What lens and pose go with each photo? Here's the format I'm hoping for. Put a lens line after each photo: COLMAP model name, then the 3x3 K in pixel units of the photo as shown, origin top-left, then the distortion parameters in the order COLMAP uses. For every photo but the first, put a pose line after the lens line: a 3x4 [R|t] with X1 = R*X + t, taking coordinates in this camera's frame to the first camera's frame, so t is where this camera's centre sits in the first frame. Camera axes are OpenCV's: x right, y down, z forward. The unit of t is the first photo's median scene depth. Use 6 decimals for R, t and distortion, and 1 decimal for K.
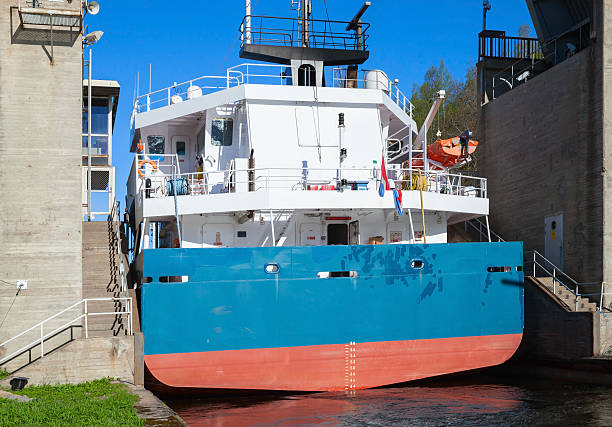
lens RADIAL K [[556.4, 0, 306.0], [0, 556.4, 213.5], [0, 0, 1]] dist [0.030839, -0.004723]
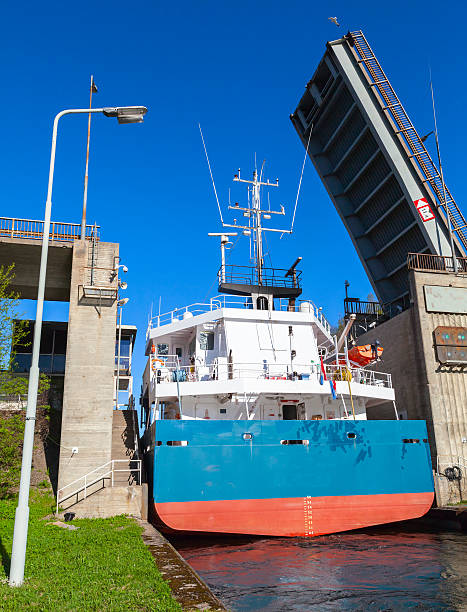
lens RADIAL K [[466.3, 0, 233.5], [0, 466.3, 306.0], [0, 0, 1]] dist [0.014673, 0.003646]
pose [[0.990985, -0.026262, -0.131377, 0.087265], [0.004763, 0.986886, -0.161351, -0.042412], [0.133891, 0.159271, 0.978113, -0.214036]]
